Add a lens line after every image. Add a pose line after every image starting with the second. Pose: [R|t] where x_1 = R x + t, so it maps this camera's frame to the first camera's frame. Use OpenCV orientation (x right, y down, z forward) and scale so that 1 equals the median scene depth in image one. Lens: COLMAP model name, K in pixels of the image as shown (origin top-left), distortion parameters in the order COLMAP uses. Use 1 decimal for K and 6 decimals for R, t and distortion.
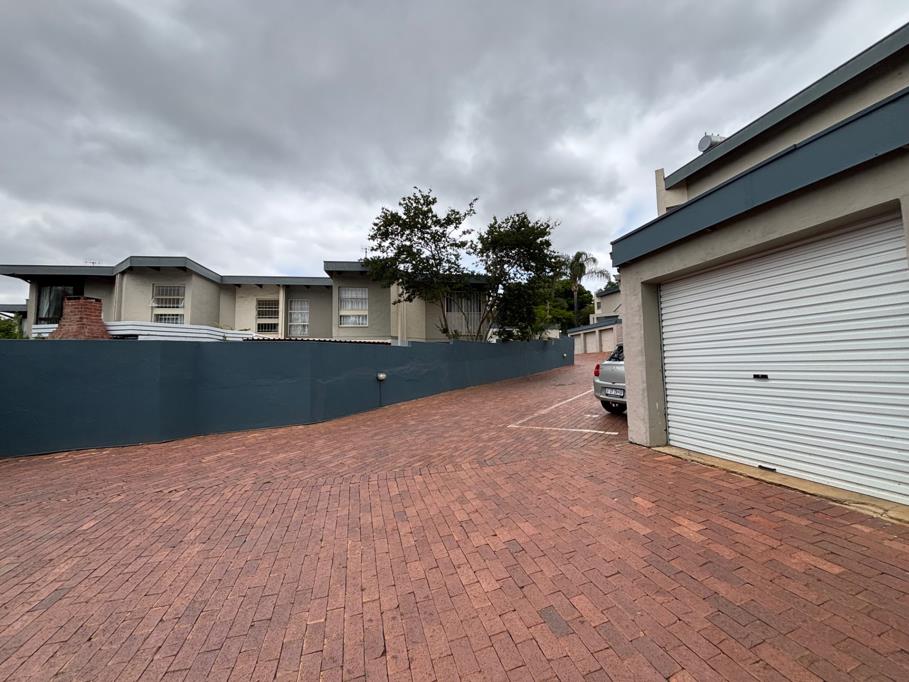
lens RADIAL K [[365.5, 0, 450.9], [0, 365.5, 337.3], [0, 0, 1]] dist [-0.001587, 0.000092]
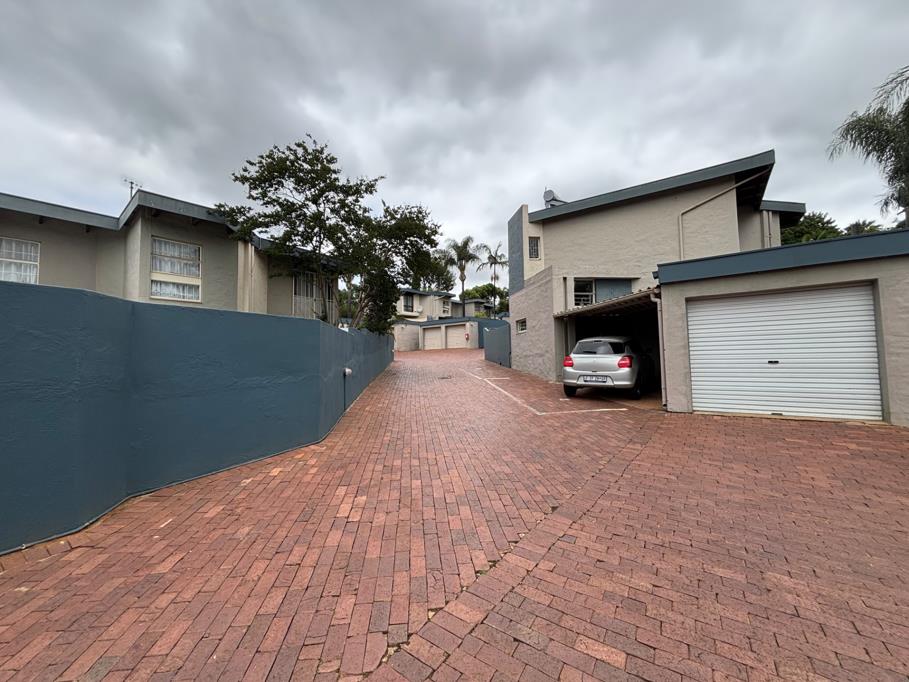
lens RADIAL K [[365.5, 0, 450.9], [0, 365.5, 337.3], [0, 0, 1]] dist [-0.001587, 0.000092]
pose [[0.737710, 0.047781, 0.673425, -0.479852], [-0.050902, 0.998590, -0.015091, 0.031241], [-0.673196, -0.023146, 0.739102, 0.247264]]
